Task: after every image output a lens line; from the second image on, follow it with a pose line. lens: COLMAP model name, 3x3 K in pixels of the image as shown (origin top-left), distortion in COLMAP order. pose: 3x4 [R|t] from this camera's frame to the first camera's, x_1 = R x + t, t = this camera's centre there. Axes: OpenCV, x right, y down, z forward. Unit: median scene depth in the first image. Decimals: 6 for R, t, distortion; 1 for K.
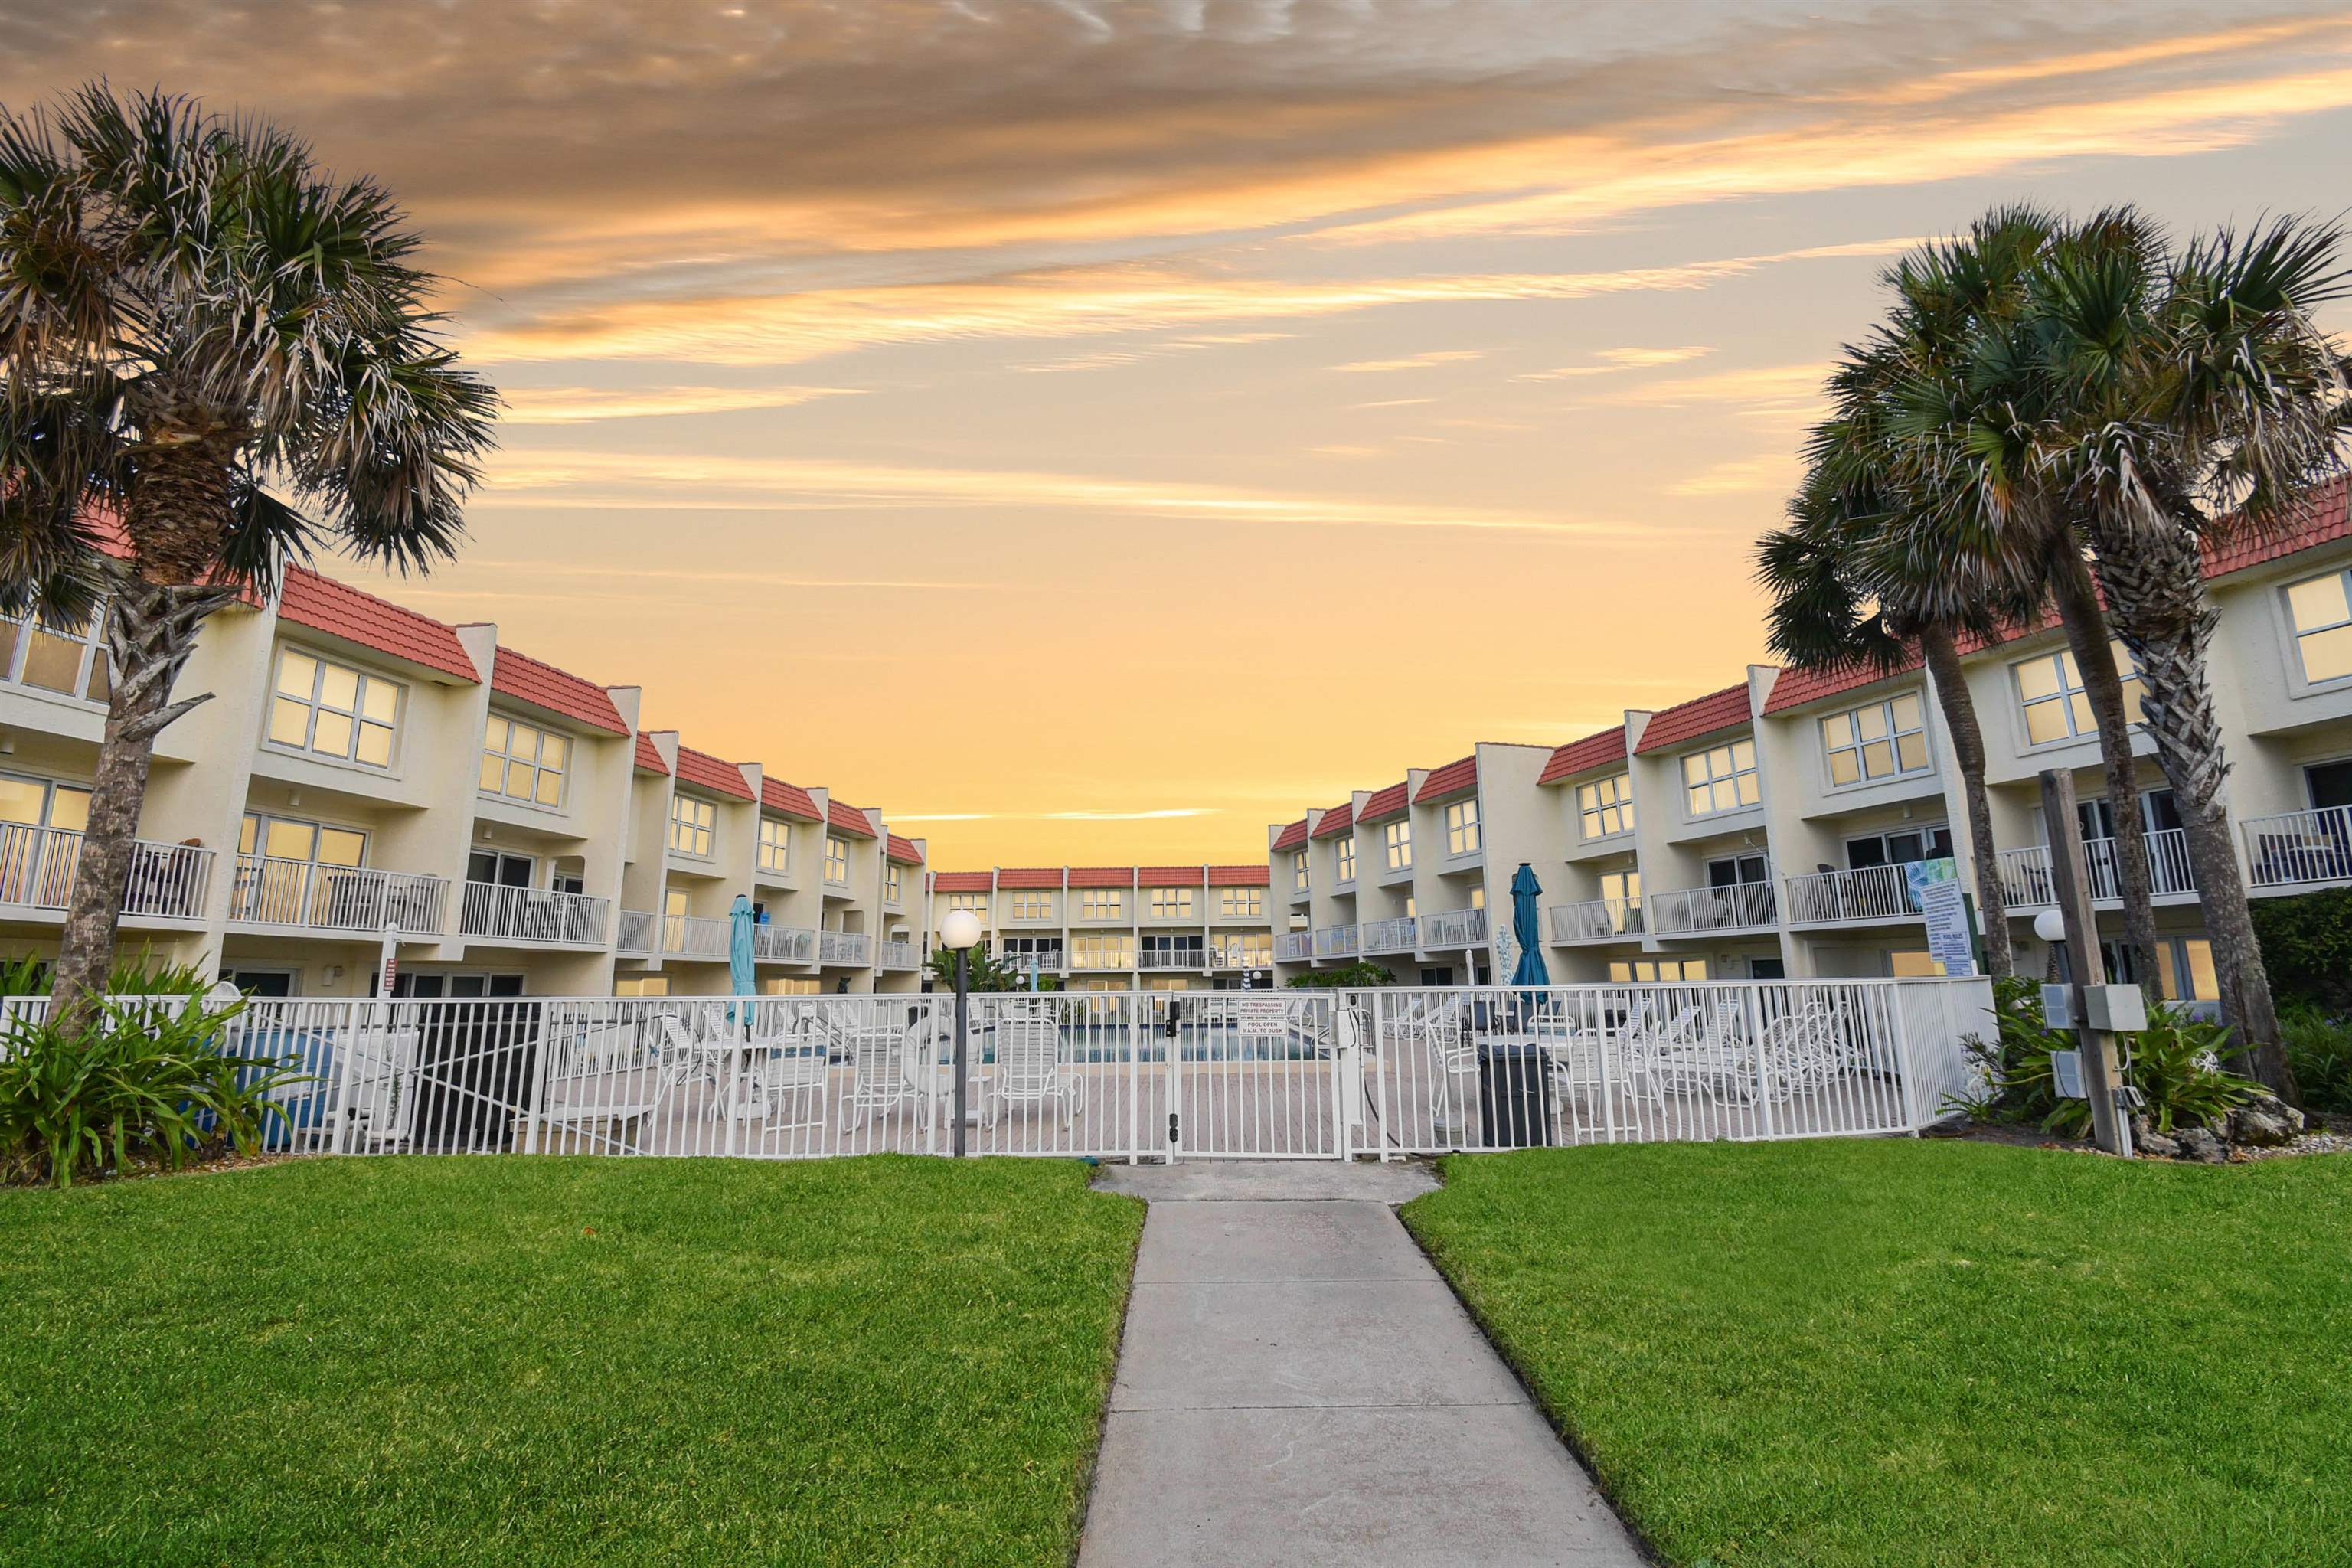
lens RADIAL K [[1017.4, 0, 1185.0], [0, 1017.4, 786.7], [0, 0, 1]] dist [0.039914, -0.023104]
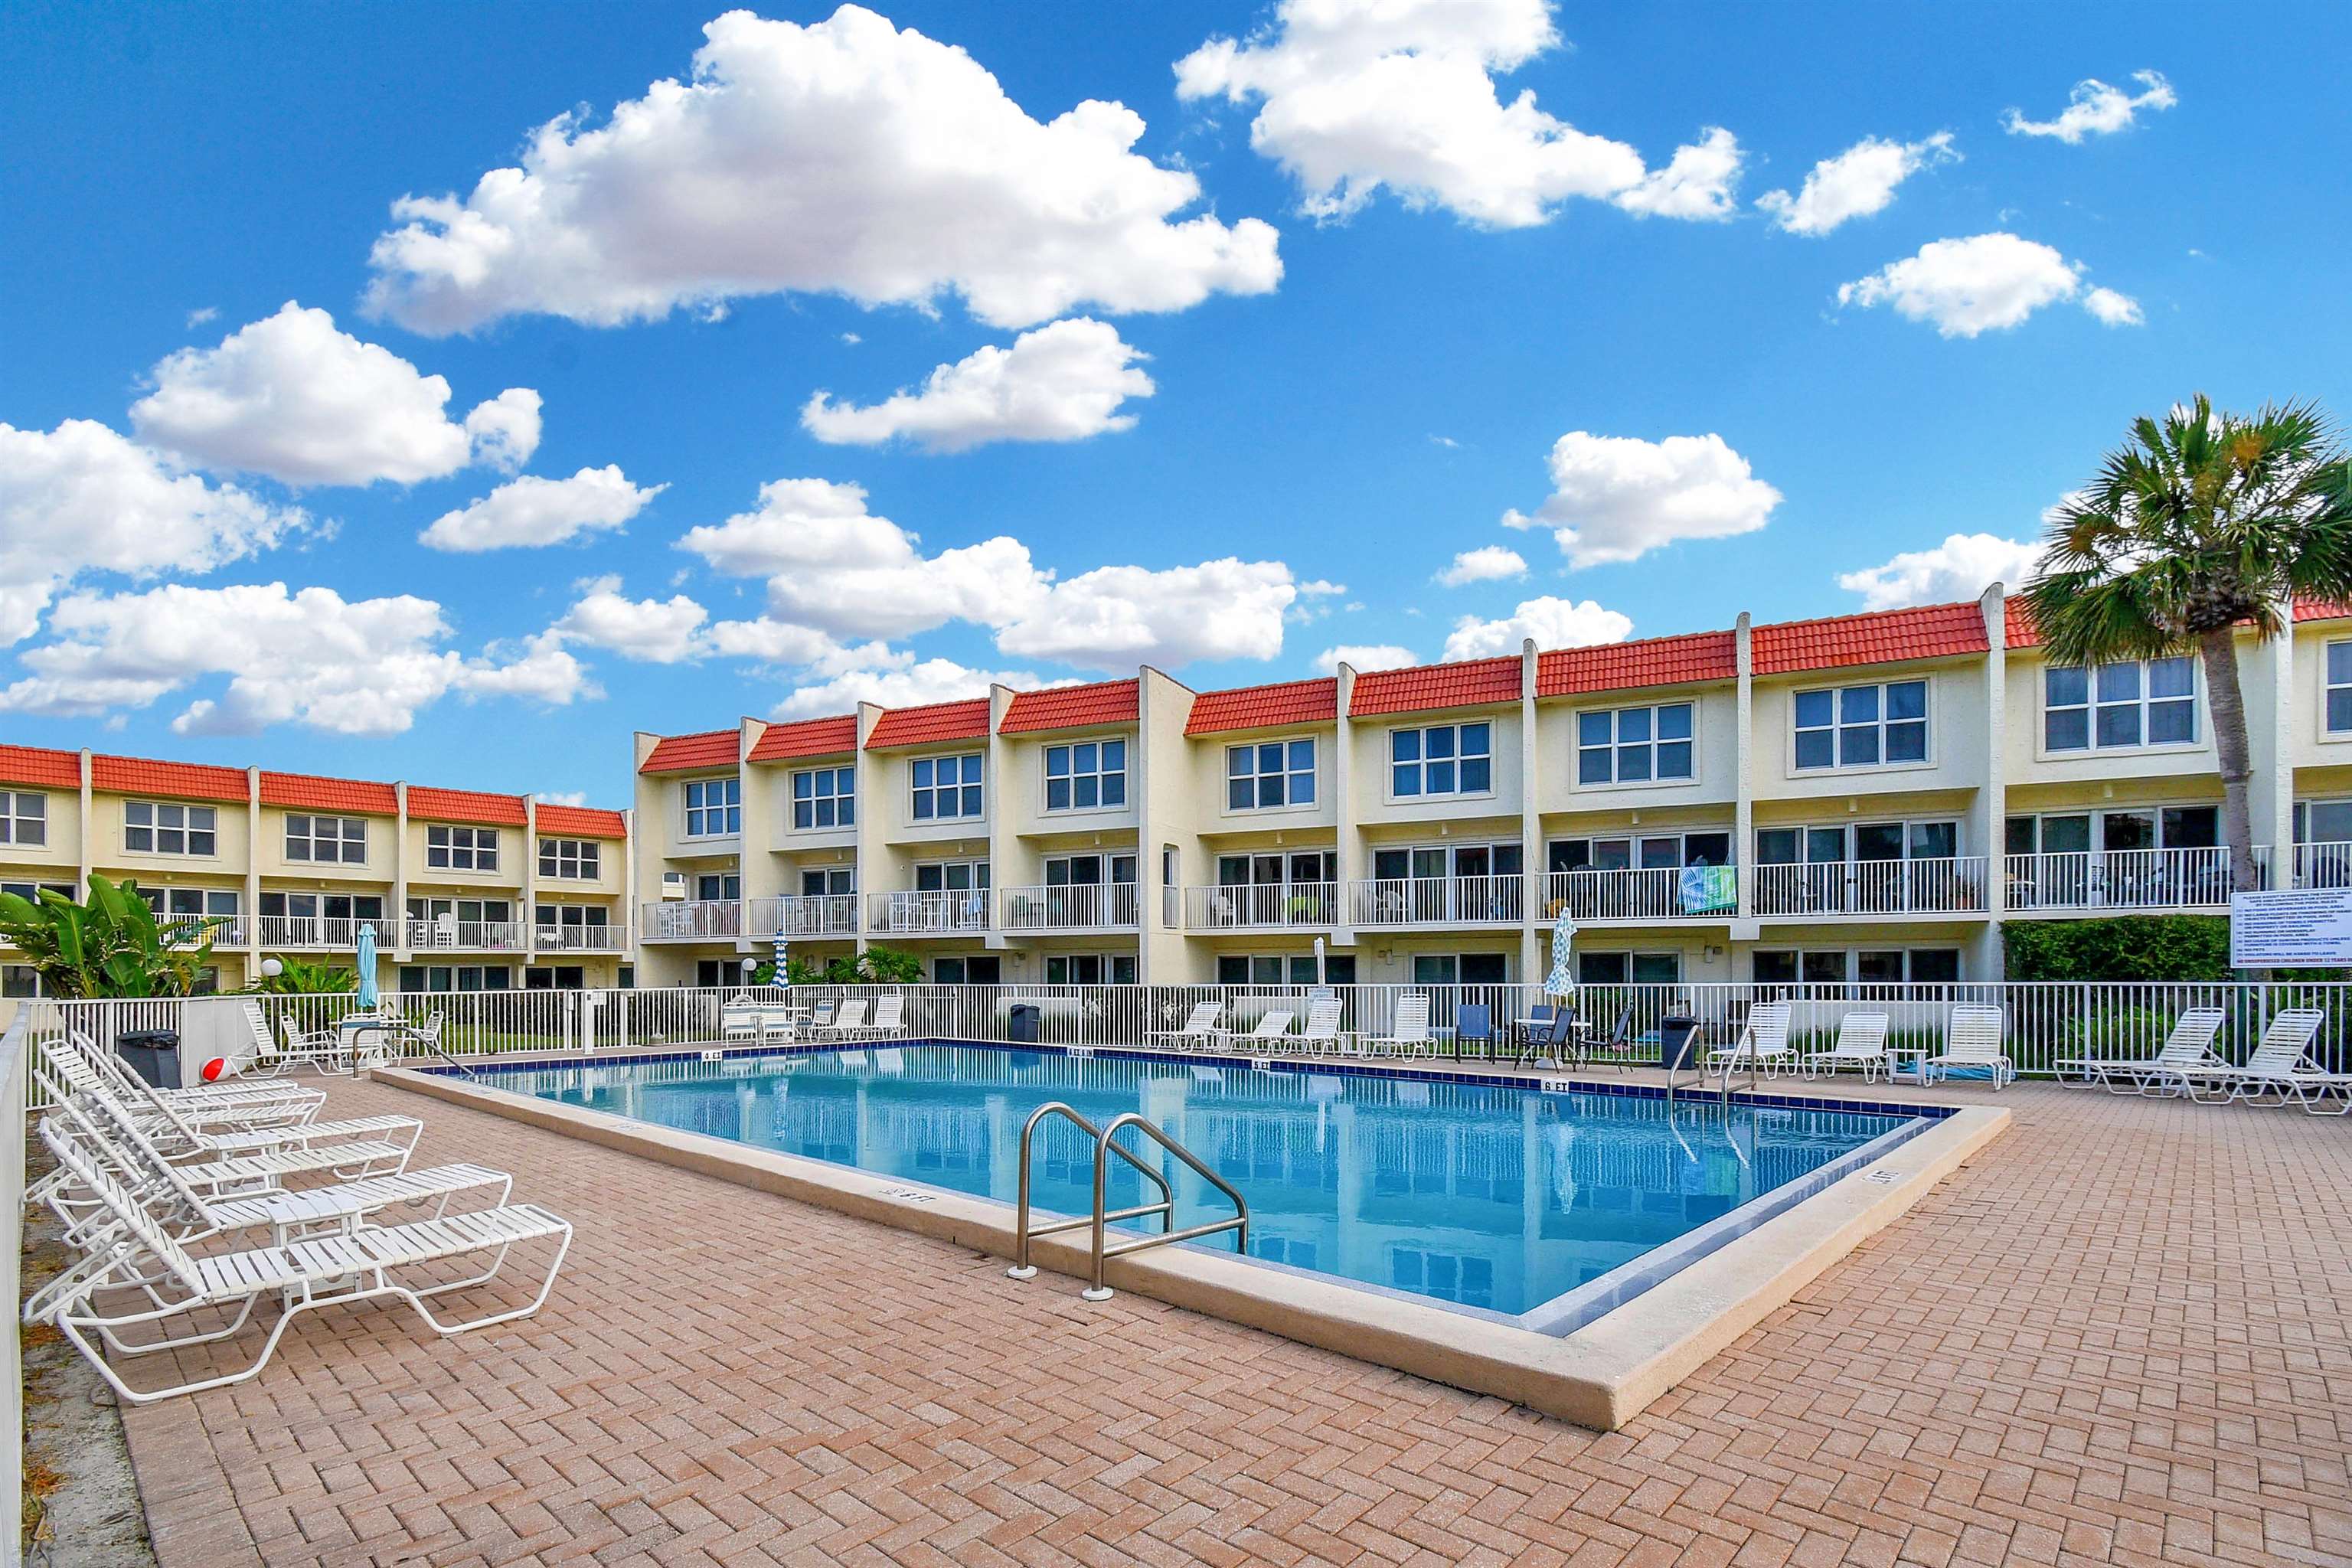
lens RADIAL K [[1017.4, 0, 1185.0], [0, 1017.4, 786.7], [0, 0, 1]] dist [0.039914, -0.023104]
pose [[0.633706, 0.164145, 0.755959, -0.147677], [-0.158407, 0.984055, -0.080883, 0.063309], [-0.757182, -0.068493, 0.649603, 0.301134]]
